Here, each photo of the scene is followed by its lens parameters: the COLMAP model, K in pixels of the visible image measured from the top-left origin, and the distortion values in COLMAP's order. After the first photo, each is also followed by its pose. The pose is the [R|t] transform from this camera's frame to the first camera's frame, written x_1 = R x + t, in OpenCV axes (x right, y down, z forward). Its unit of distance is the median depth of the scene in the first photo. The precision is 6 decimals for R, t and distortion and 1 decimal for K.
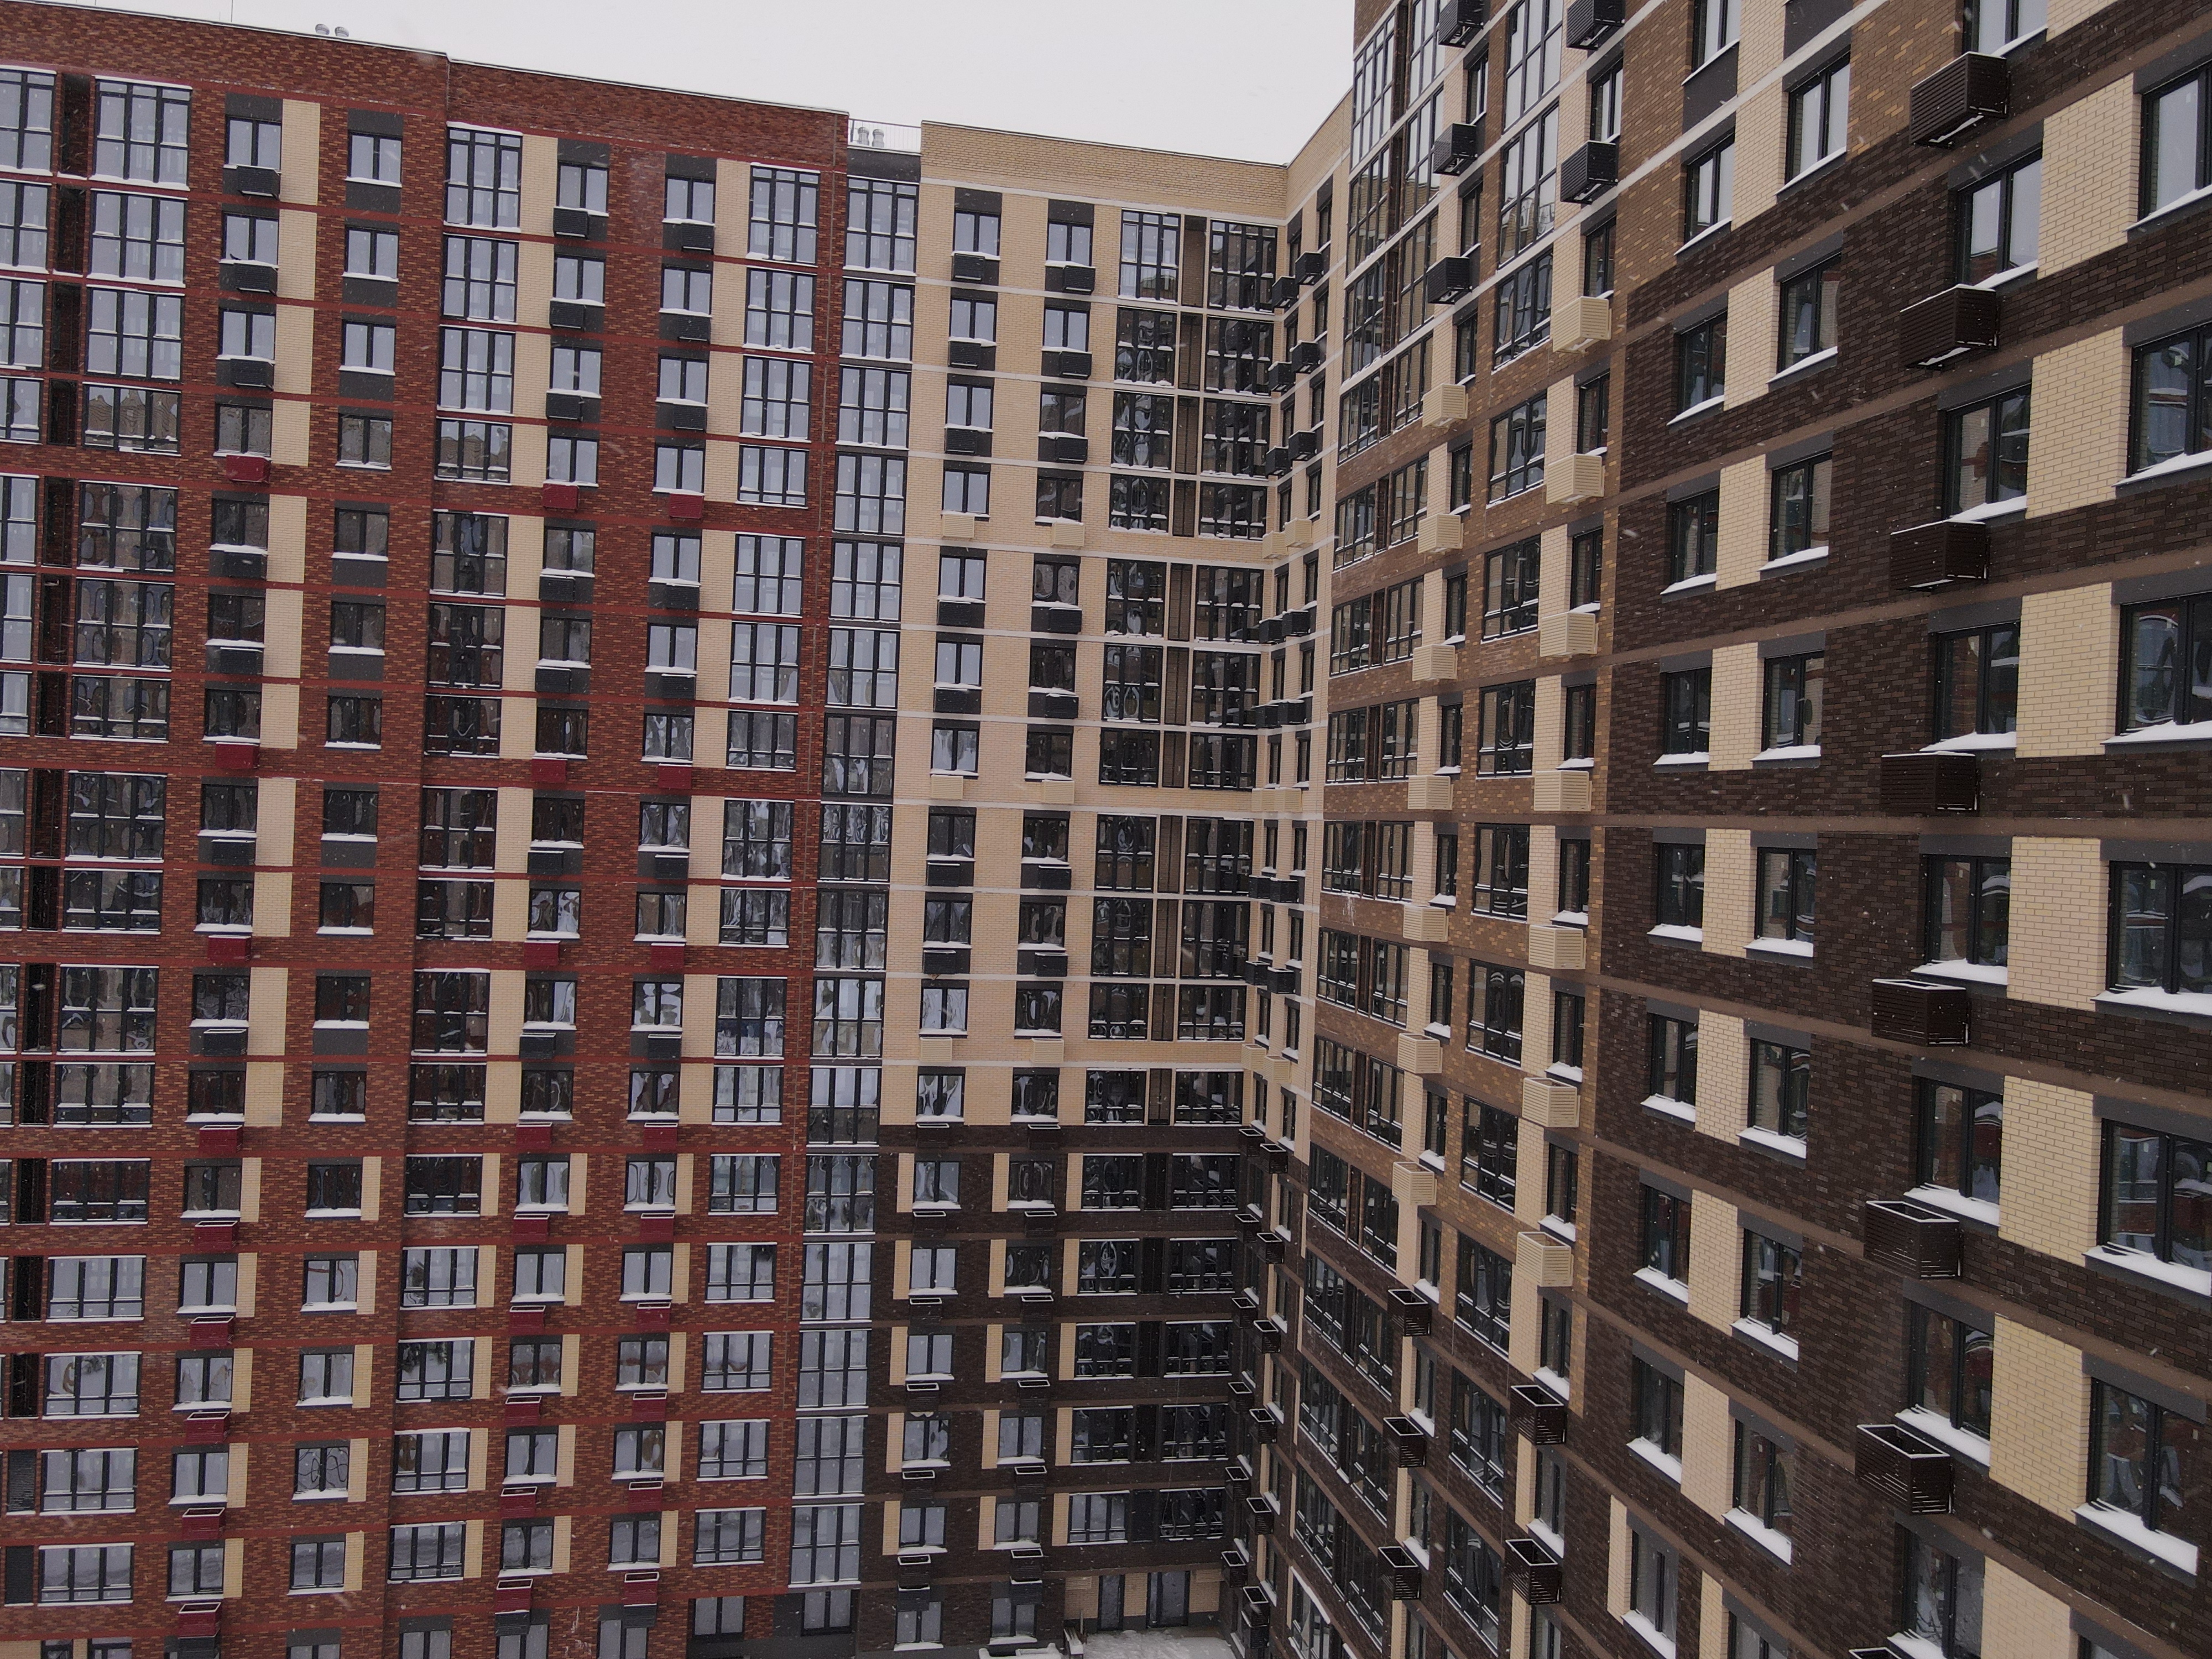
lens RADIAL K [[1607.3, 0, 1100.5], [0, 1607.3, 812.5], [0, 0, 1]] dist [0.007670, 0.001540]
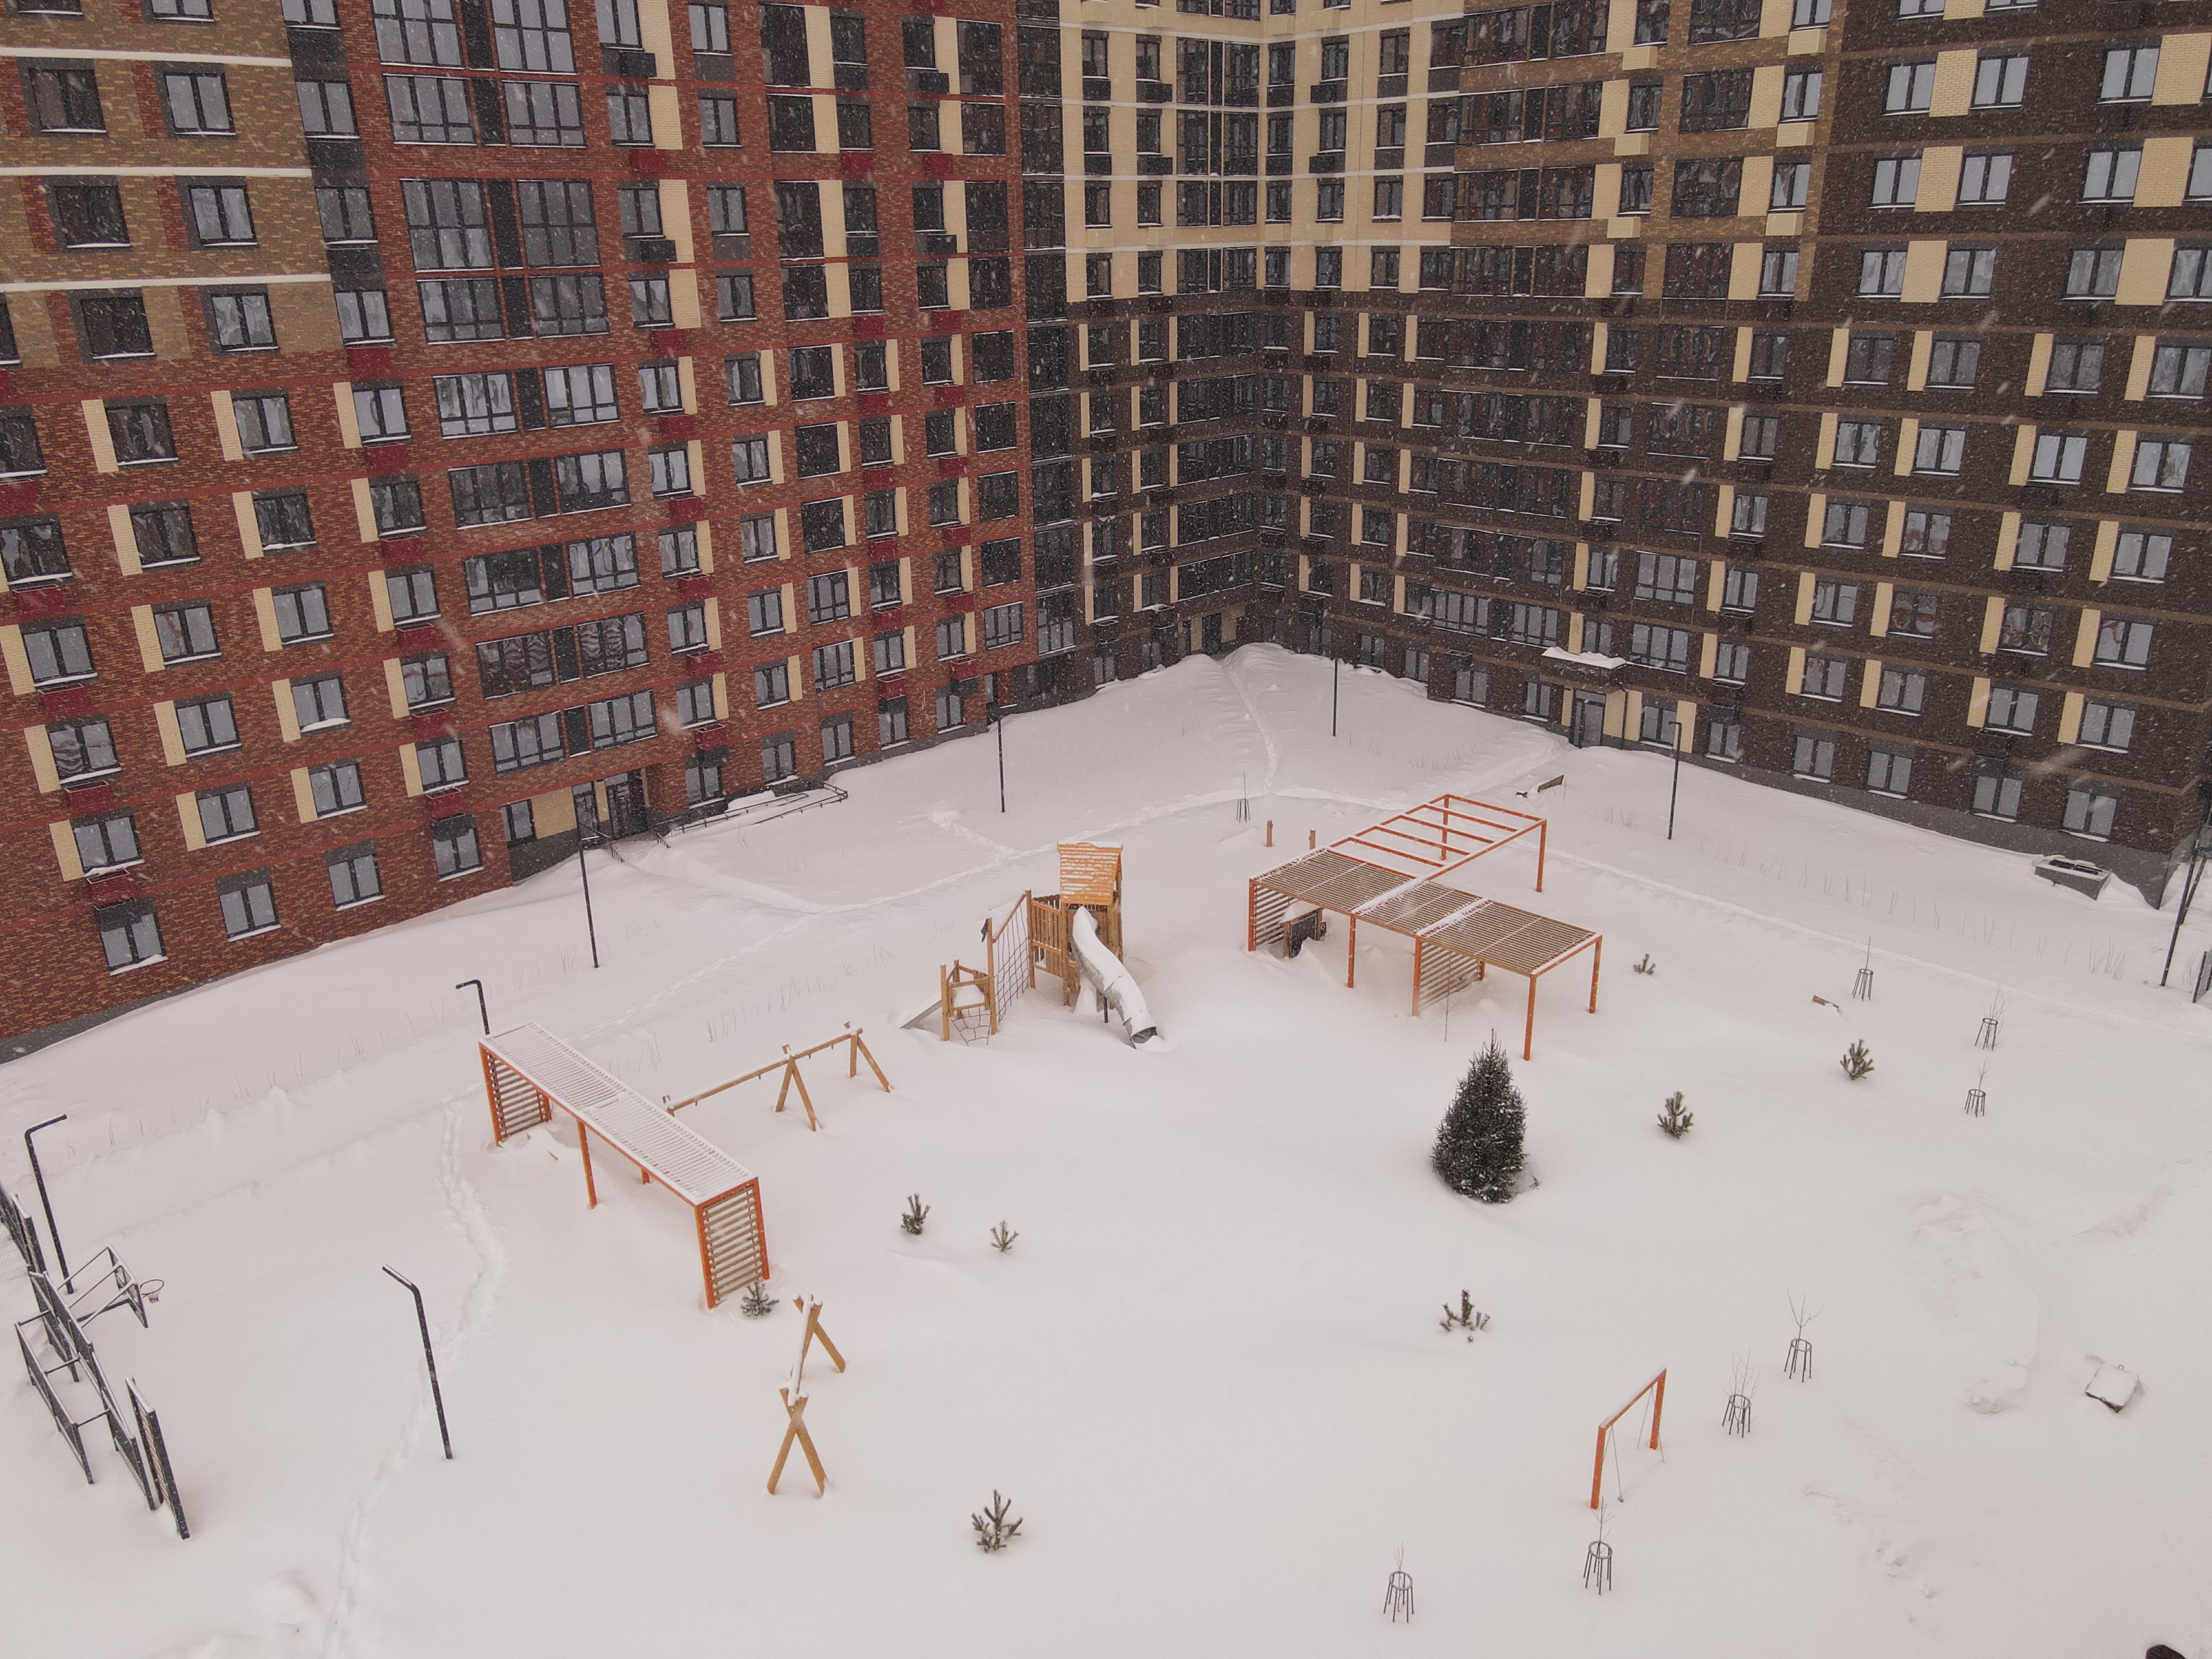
lens RADIAL K [[1607.3, 0, 1112.7], [0, 1607.3, 816.1], [0, 0, 1]] dist [0.007670, 0.001540]
pose [[0.831260, -0.245543, 0.498714, -0.843647], [0.052636, 0.927892, 0.369115, 0.099800], [-0.553386, -0.280580, 0.784244, -0.154261]]
